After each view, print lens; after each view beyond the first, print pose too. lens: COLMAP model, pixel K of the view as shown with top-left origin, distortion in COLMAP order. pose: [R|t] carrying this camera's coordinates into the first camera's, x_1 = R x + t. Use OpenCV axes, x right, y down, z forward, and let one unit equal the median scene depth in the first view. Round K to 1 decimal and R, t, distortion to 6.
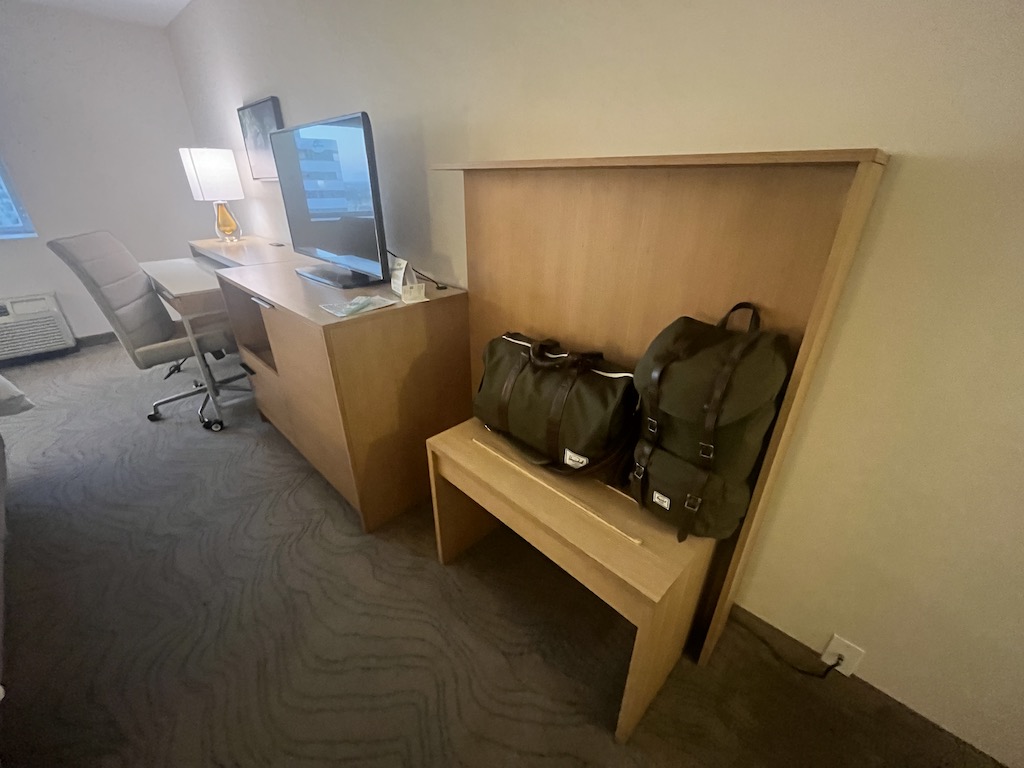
lens RADIAL K [[420.8, 0, 508.0], [0, 420.8, 382.8], [0, 0, 1]] dist [-0.003204, 0.000180]
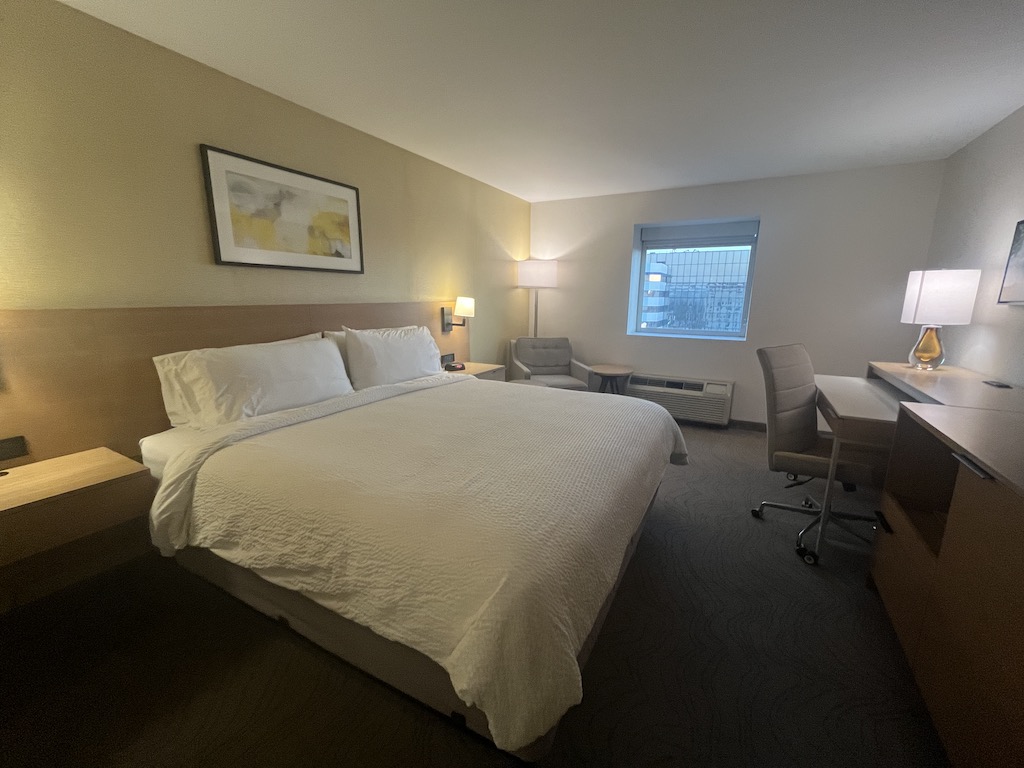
lens RADIAL K [[420.8, 0, 513.4], [0, 420.8, 385.1], [0, 0, 1]] dist [-0.003204, 0.000180]
pose [[0.266566, 0.201378, -0.942544, -0.094807], [-0.425603, 0.902013, 0.072352, -0.022425], [0.864757, 0.381863, 0.326153, 0.028952]]
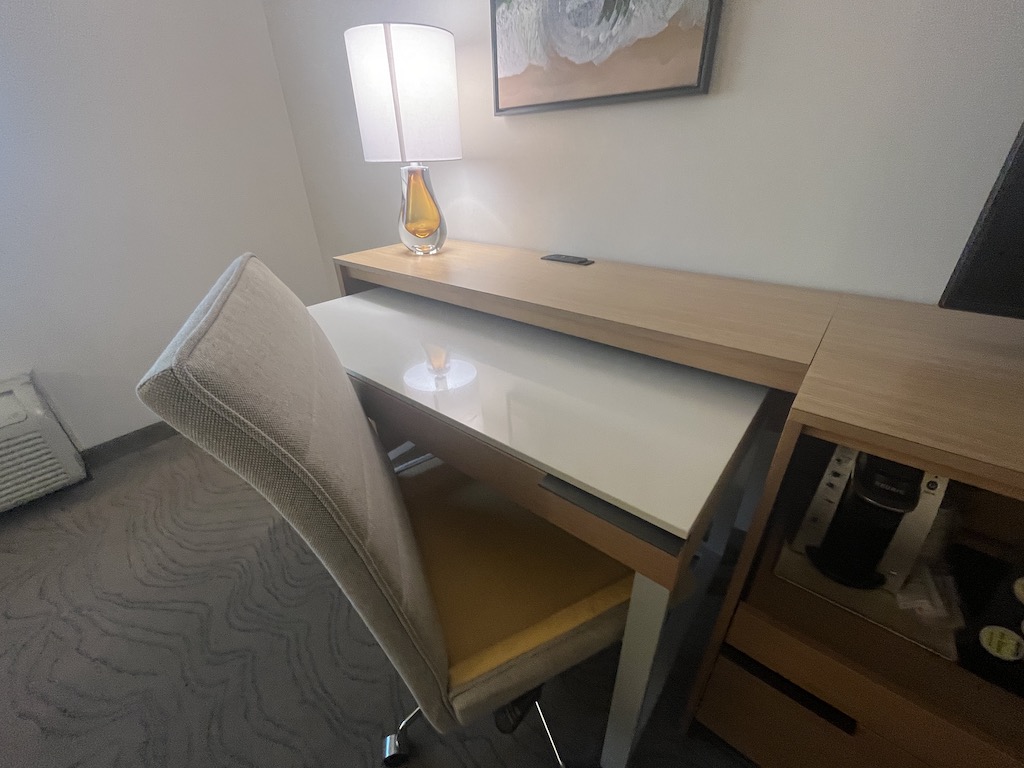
lens RADIAL K [[420.8, 0, 513.5], [0, 420.8, 386.4], [0, 0, 1]] dist [-0.003204, 0.000180]
pose [[0.996073, -0.058209, 0.066713, -0.740479], [0.054890, 0.997212, 0.050556, -0.253497], [-0.069470, -0.046696, 0.996491, 0.634234]]
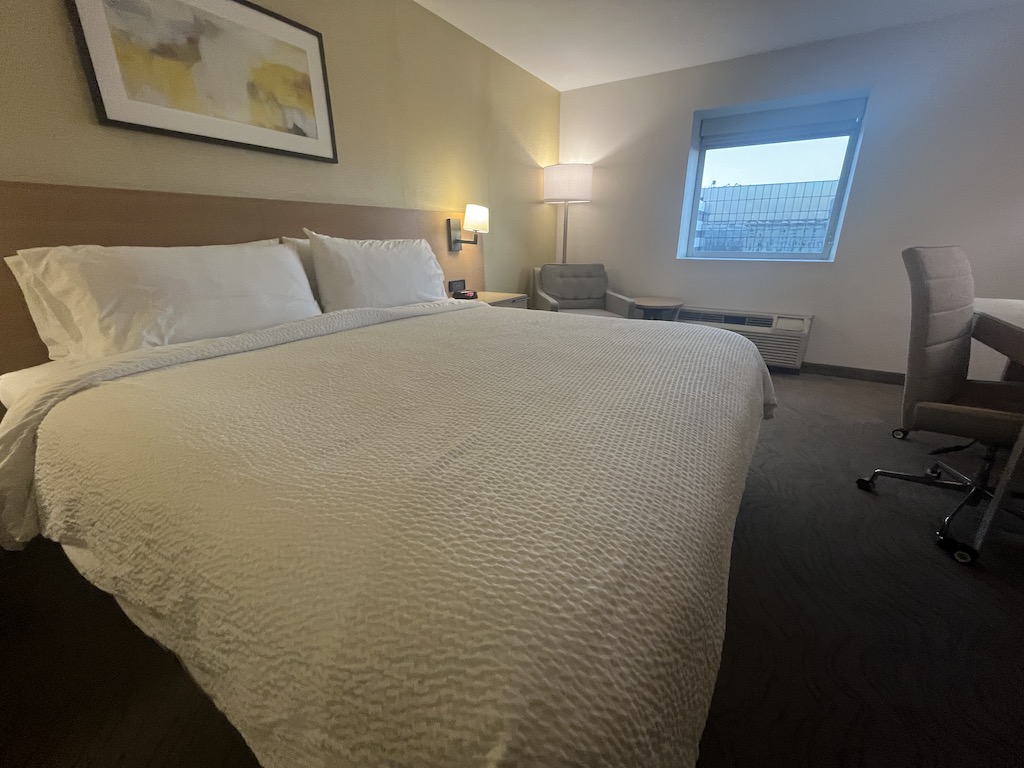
lens RADIAL K [[420.8, 0, 511.4], [0, 420.8, 384.4], [0, 0, 1]] dist [-0.003204, 0.000180]
pose [[0.207315, 0.316367, -0.925707, -0.326544], [-0.418693, 0.883912, 0.208316, 0.031261], [0.884148, 0.344399, 0.315708, 0.130377]]
